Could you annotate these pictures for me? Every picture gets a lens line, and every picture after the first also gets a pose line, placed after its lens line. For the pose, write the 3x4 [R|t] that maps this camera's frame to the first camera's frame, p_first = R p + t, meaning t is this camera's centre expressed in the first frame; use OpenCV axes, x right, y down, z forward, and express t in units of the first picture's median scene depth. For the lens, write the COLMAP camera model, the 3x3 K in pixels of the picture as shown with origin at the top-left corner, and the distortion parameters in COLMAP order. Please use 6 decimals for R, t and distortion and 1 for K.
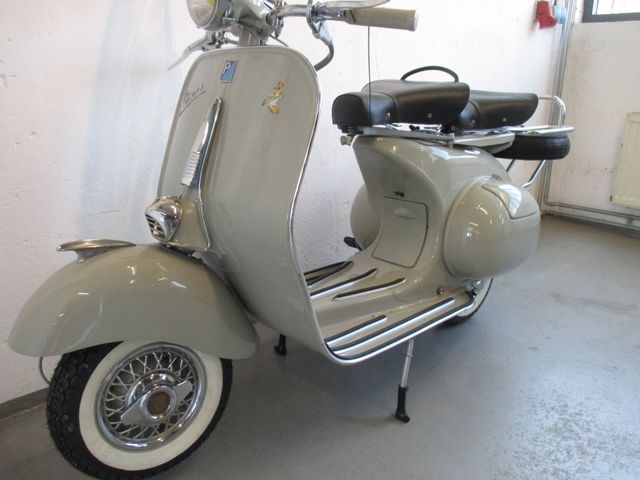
lens RADIAL K [[519.6, 0, 319.3], [0, 519.6, 237.7], [0, 0, 1]] dist [-0.037662, 0.017409]
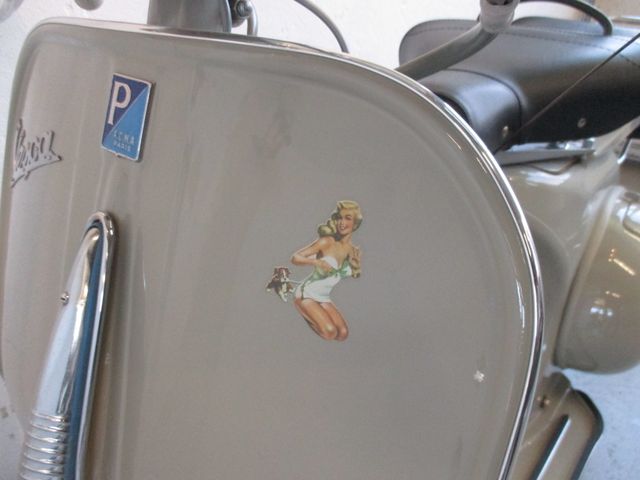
lens RADIAL K [[519.6, 0, 319.2], [0, 519.6, 240.0], [0, 0, 1]] dist [-0.037662, 0.017409]
pose [[0.992871, -0.062828, 0.101291, -0.109458], [0.038784, 0.973844, 0.223882, -0.333405], [-0.112708, -0.218357, 0.969338, 0.737538]]
